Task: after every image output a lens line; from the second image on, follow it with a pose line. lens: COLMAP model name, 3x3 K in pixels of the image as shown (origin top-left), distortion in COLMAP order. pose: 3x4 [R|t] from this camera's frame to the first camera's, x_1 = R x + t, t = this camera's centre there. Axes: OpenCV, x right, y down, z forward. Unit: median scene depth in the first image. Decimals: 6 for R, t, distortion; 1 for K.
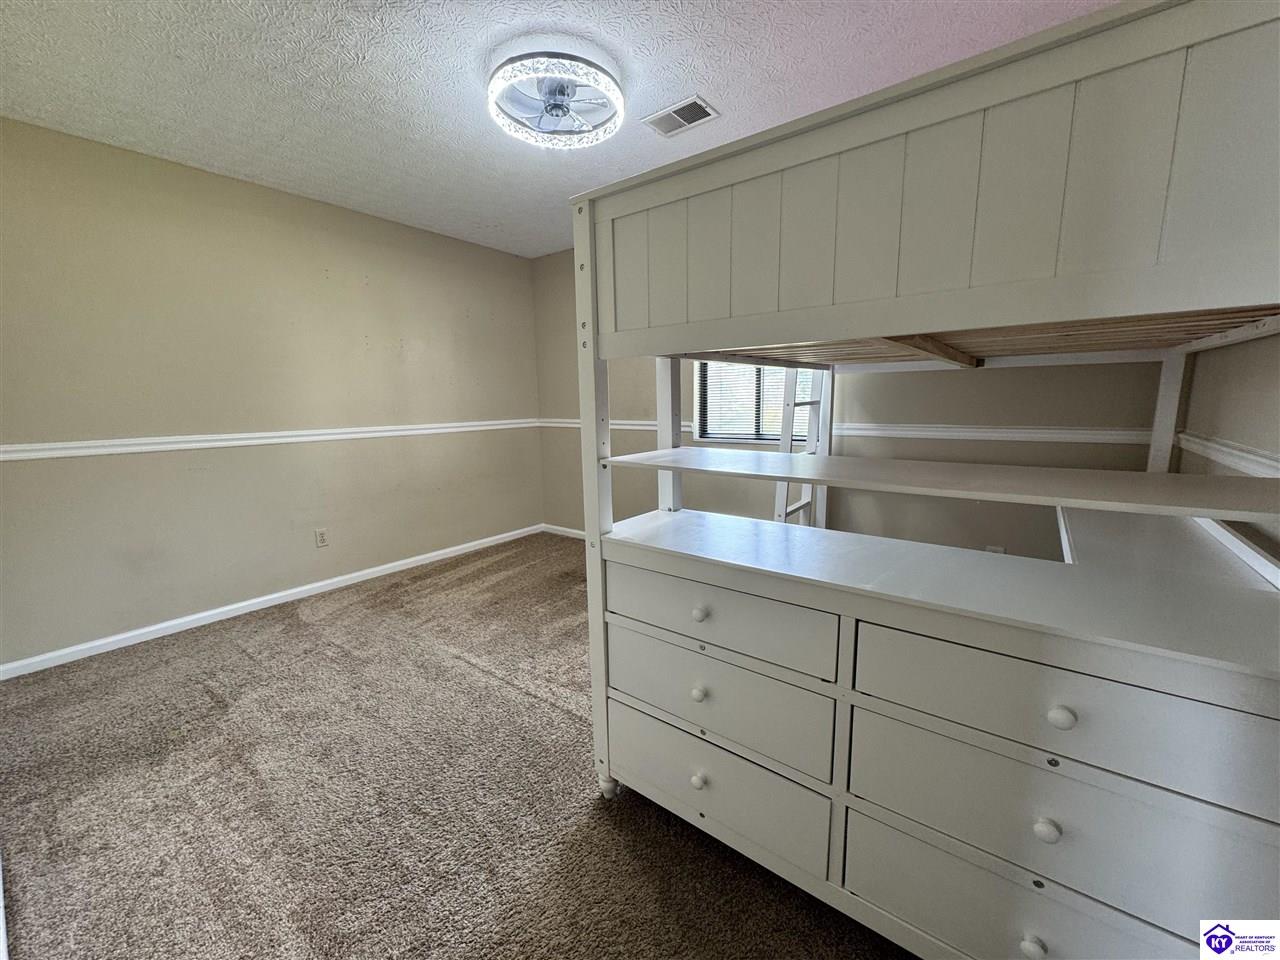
lens RADIAL K [[511.4, 0, 641.5], [0, 511.4, 480.0], [0, 0, 1]] dist [0.000444, 0.000219]
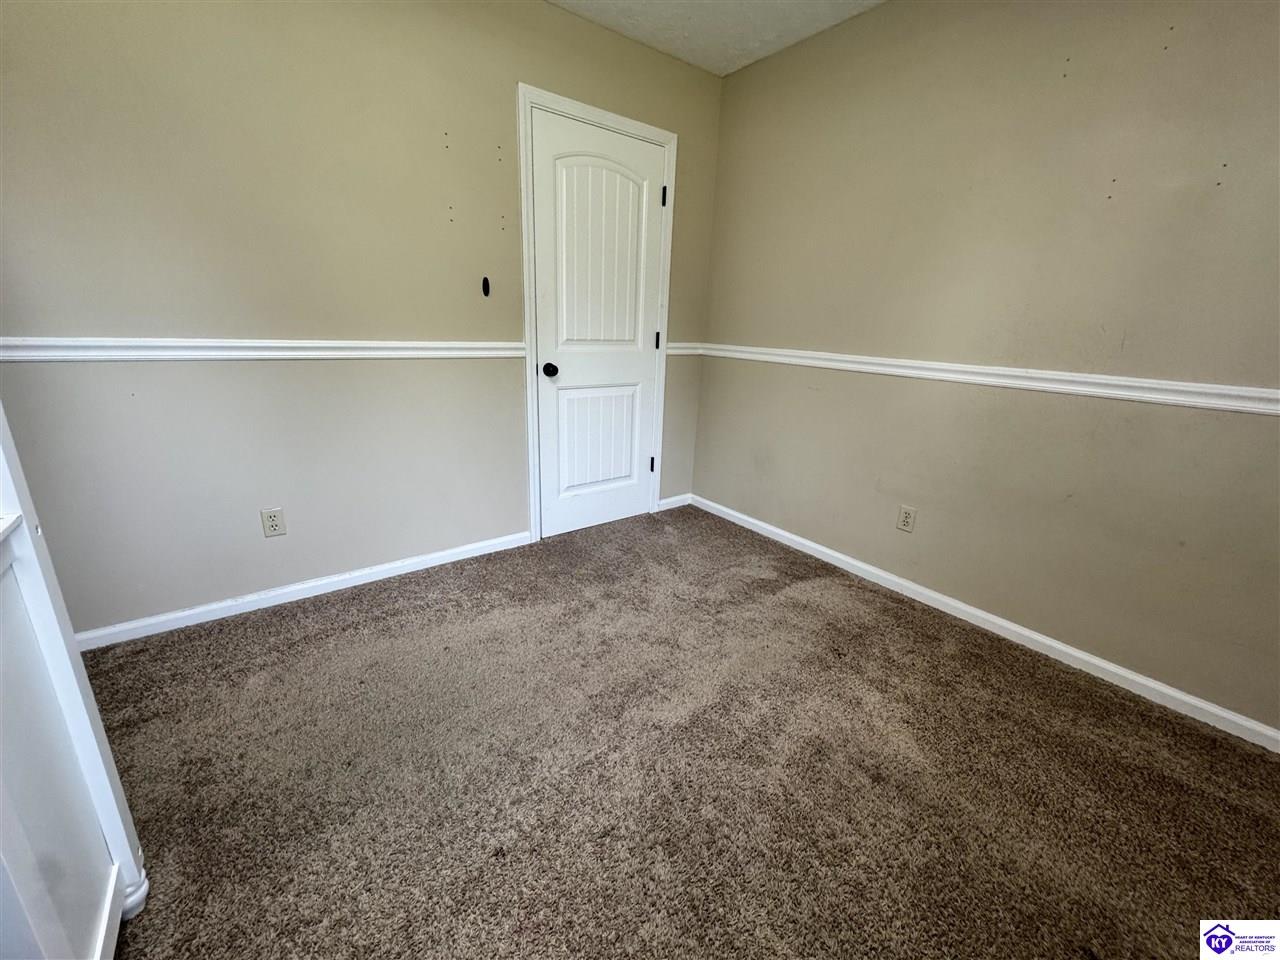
lens RADIAL K [[511.4, 0, 641.5], [0, 511.4, 480.0], [0, 0, 1]] dist [0.000444, 0.000219]
pose [[-0.252323, 0.290925, -0.922874, 0.111367], [-0.185089, 0.921613, 0.341133, -0.121305], [0.949776, 0.256889, -0.178697, 0.858686]]
